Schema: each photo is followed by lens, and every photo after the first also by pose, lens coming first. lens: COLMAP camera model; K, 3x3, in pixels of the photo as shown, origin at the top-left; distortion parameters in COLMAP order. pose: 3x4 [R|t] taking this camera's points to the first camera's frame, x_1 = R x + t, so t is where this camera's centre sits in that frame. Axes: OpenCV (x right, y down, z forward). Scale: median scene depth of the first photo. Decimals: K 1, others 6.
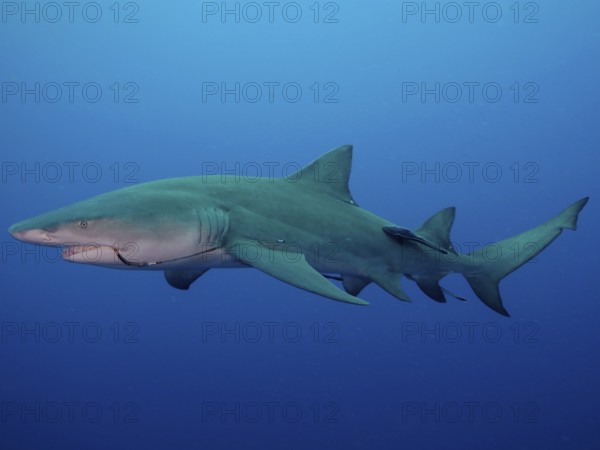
lens RADIAL K [[471.6, 0, 300.0], [0, 471.6, 225.0], [0, 0, 1]] dist [-0.001775, -0.001747]
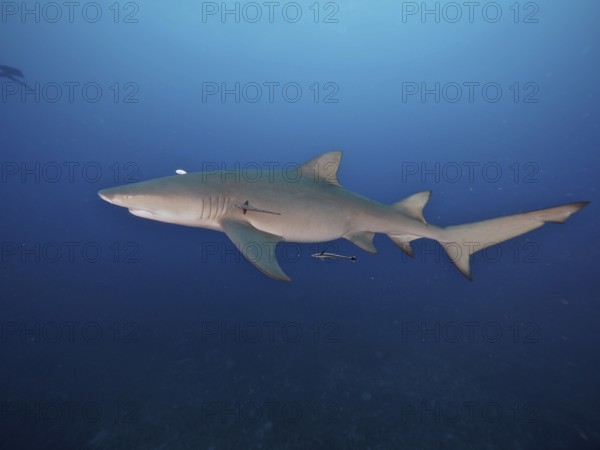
lens RADIAL K [[471.6, 0, 300.0], [0, 471.6, 225.0], [0, 0, 1]] dist [-0.001775, -0.001747]
pose [[1.000000, -0.000113, -0.000346, 0.000270], [0.000113, 1.000000, 0.000750, 0.169555], [0.000346, -0.000750, 1.000000, -0.000199]]
